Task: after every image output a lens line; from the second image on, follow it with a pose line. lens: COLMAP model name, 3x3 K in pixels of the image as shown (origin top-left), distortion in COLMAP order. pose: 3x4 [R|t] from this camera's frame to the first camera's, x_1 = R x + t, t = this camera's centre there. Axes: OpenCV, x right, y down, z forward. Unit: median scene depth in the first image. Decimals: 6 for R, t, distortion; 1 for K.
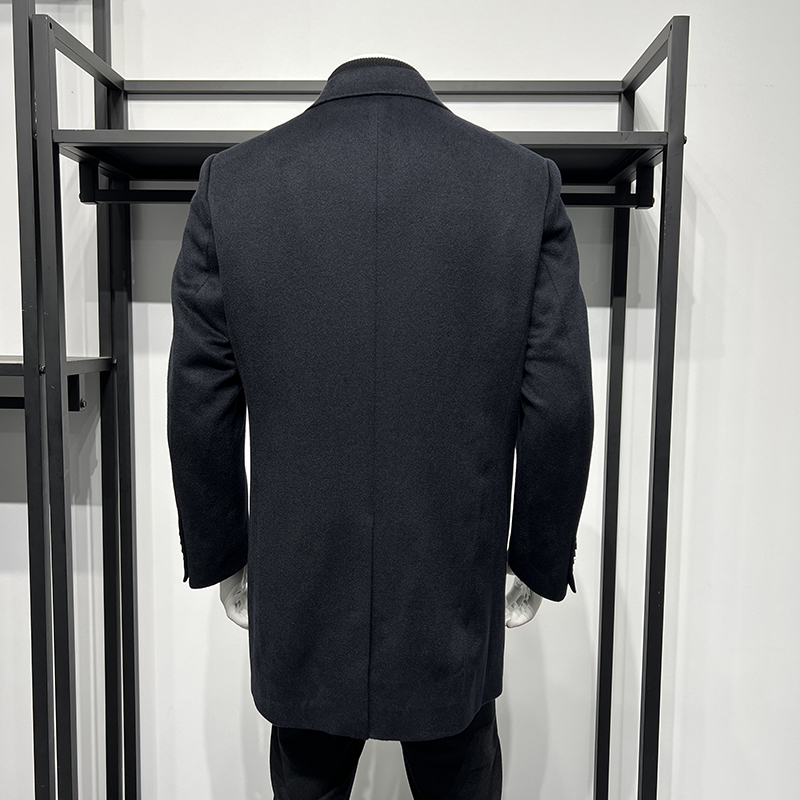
lens RADIAL K [[842.5, 0, 400.0], [0, 842.5, 400.0], [0, 0, 1]] dist [-0.063394, -0.006447]
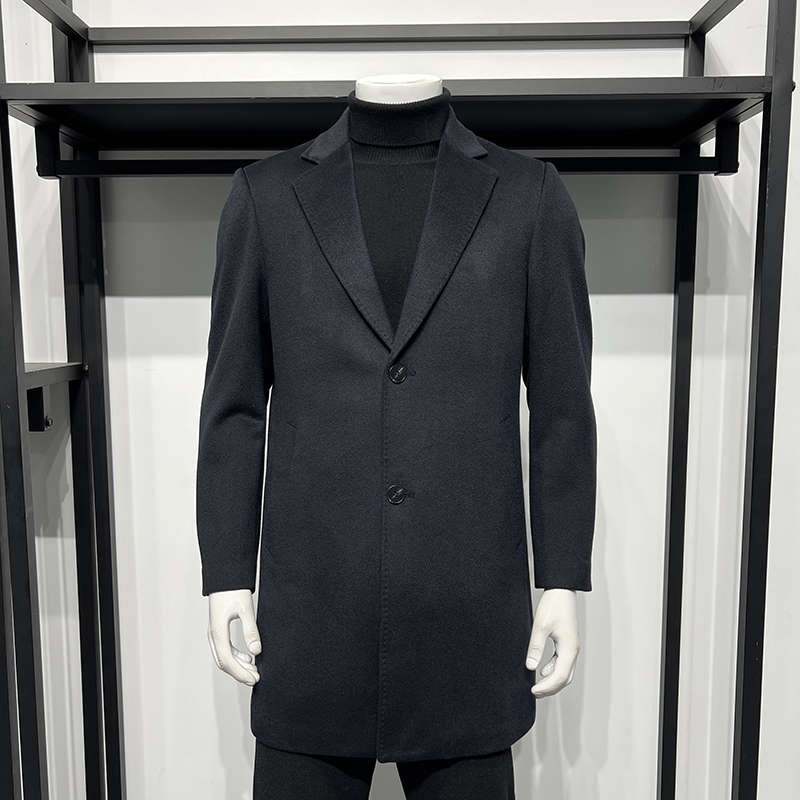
lens RADIAL K [[874.1, 0, 397.0], [0, 874.1, 406.4], [0, 0, 1]] dist [-0.052037, 0.005110]
pose [[0.999792, -0.017266, 0.010898, -0.041269], [0.017004, 0.999573, 0.023758, -0.023652], [-0.011304, -0.023567, 0.999658, 0.130333]]
